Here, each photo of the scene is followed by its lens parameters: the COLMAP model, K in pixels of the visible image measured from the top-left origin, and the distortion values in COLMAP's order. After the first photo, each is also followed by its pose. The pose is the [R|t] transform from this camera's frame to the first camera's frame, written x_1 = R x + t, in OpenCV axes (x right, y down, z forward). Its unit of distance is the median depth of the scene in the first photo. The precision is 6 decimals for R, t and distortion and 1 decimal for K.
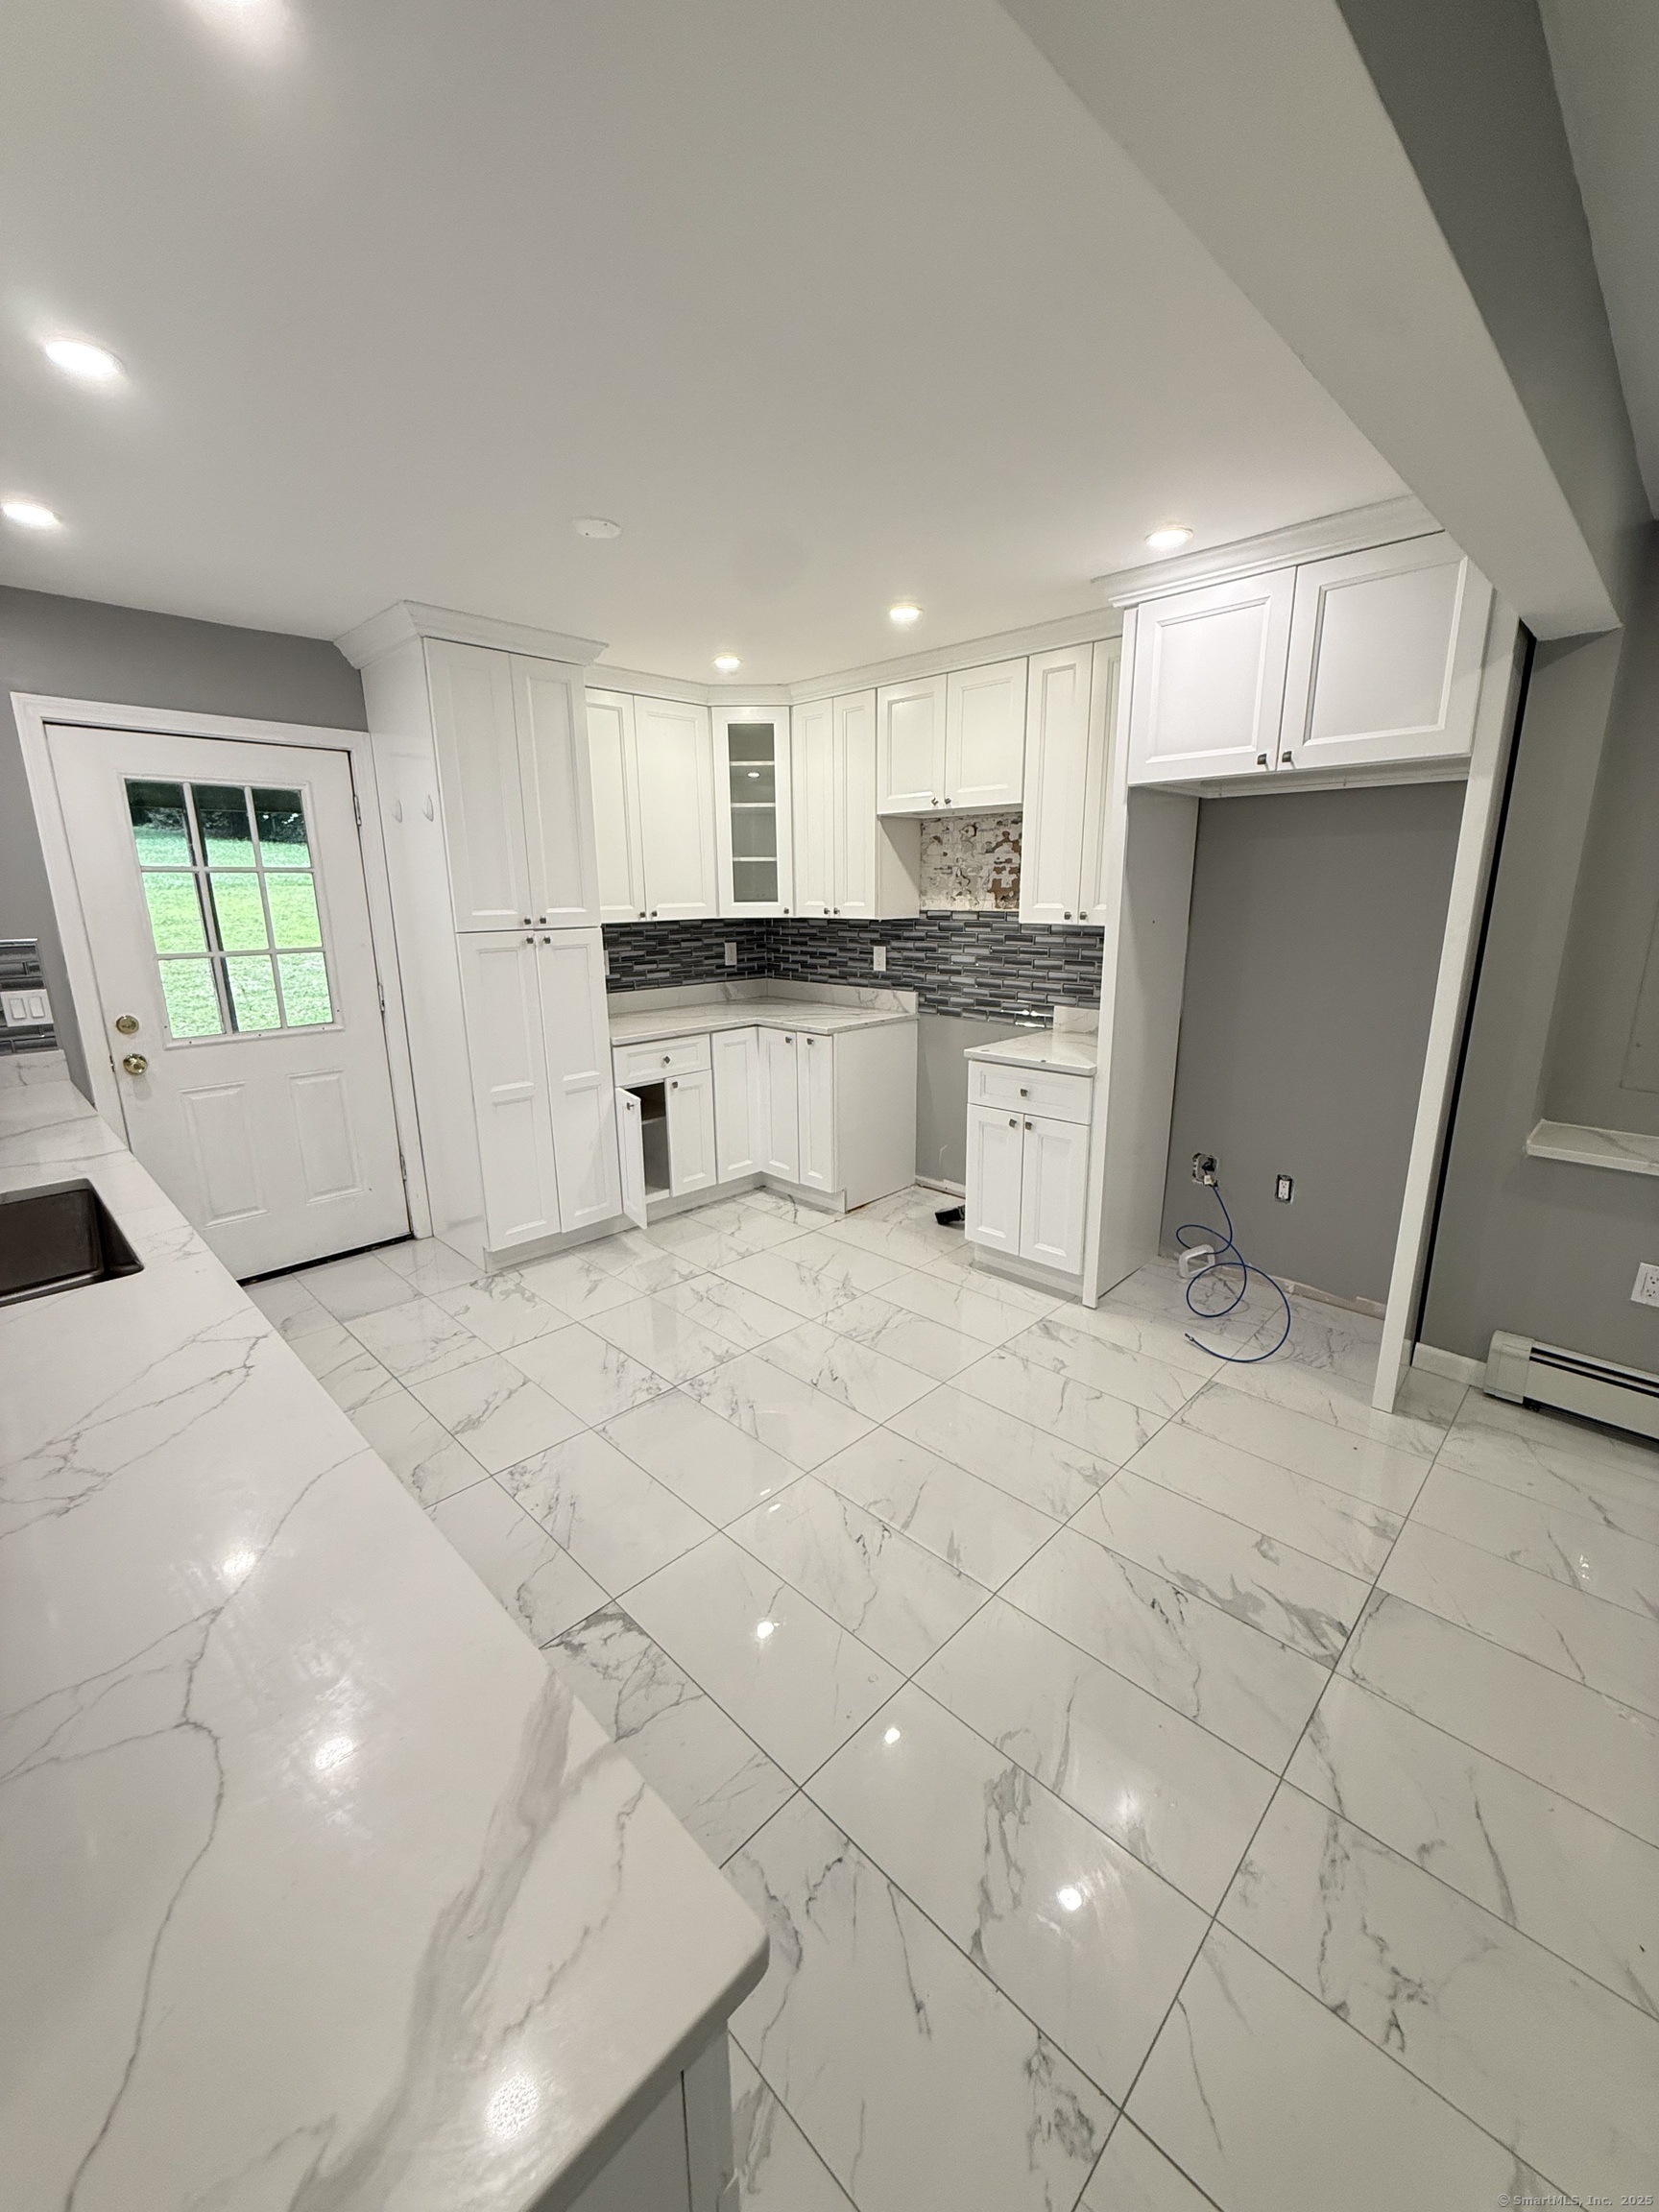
lens RADIAL K [[881.6, 0, 829.1], [0, 881.6, 1101.6], [0, 0, 1]] dist [0.000721, -0.000595]
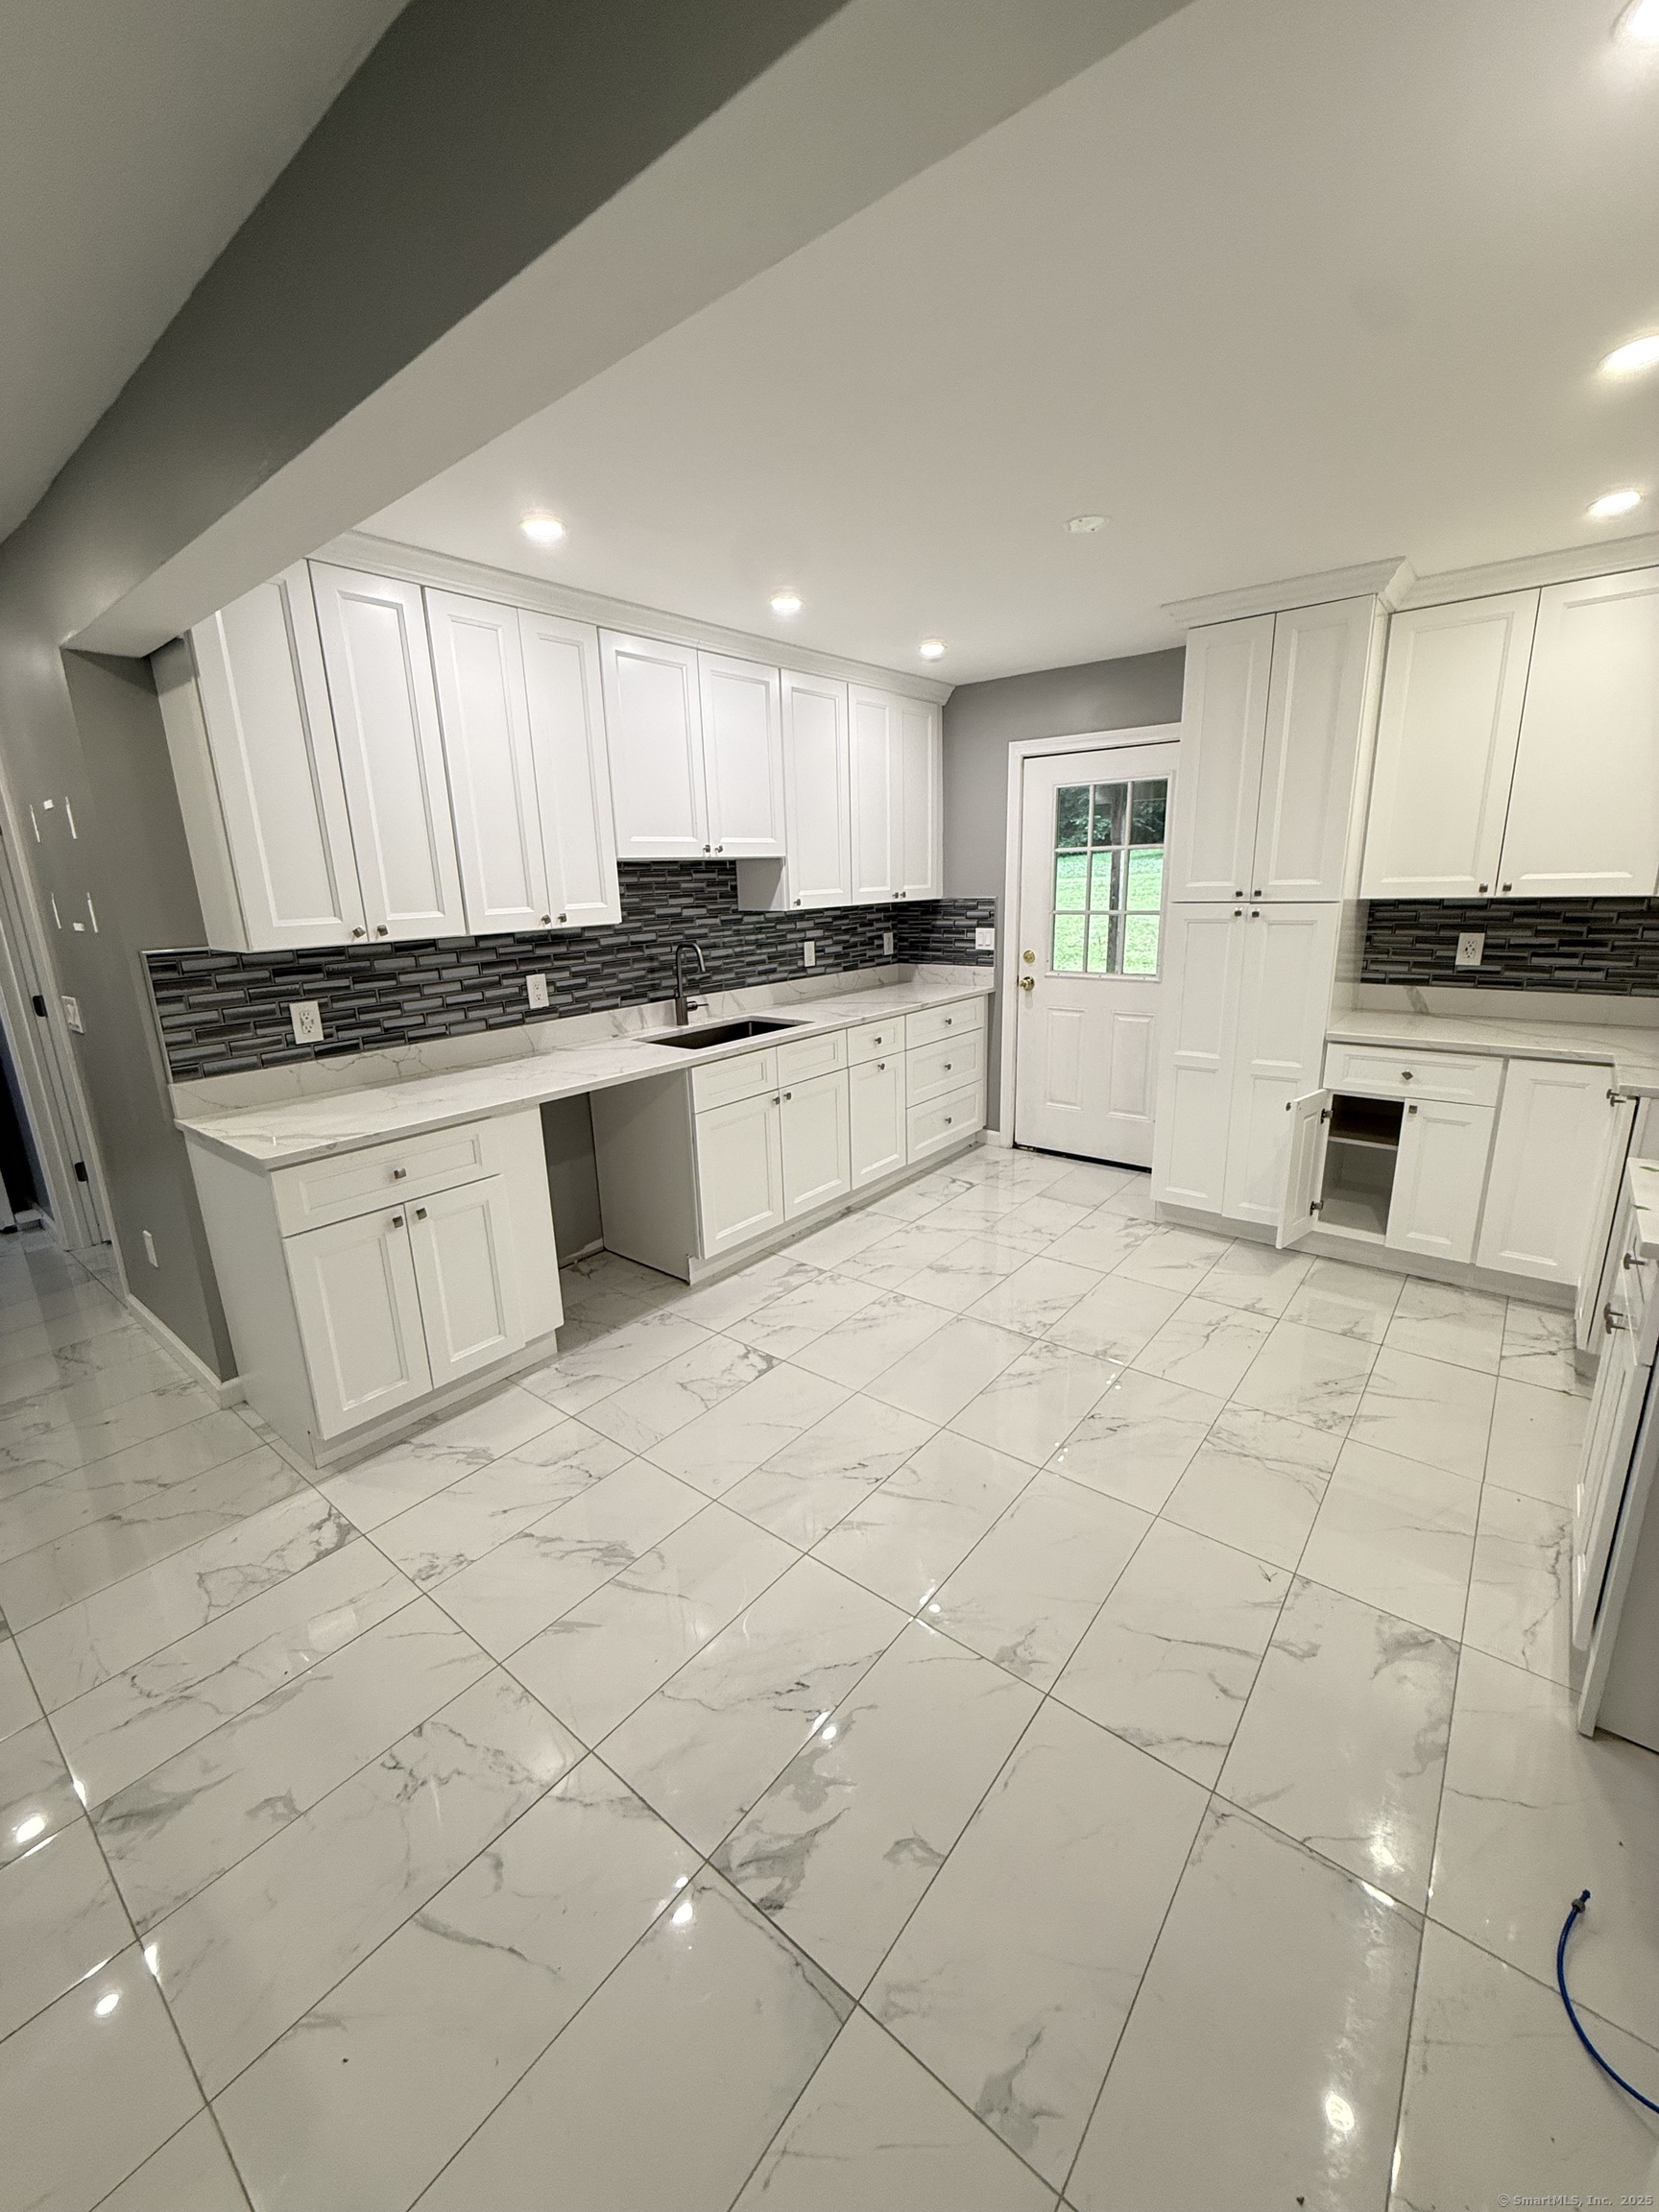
lens RADIAL K [[881.6, 0, 829.8], [0, 881.6, 1104.9], [0, 0, 1]] dist [0.000721, -0.000595]
pose [[0.096560, 0.255071, -0.962089, 0.647928], [-0.209669, 0.950128, 0.230857, -0.117442], [0.972993, 0.179428, 0.145225, 0.478708]]
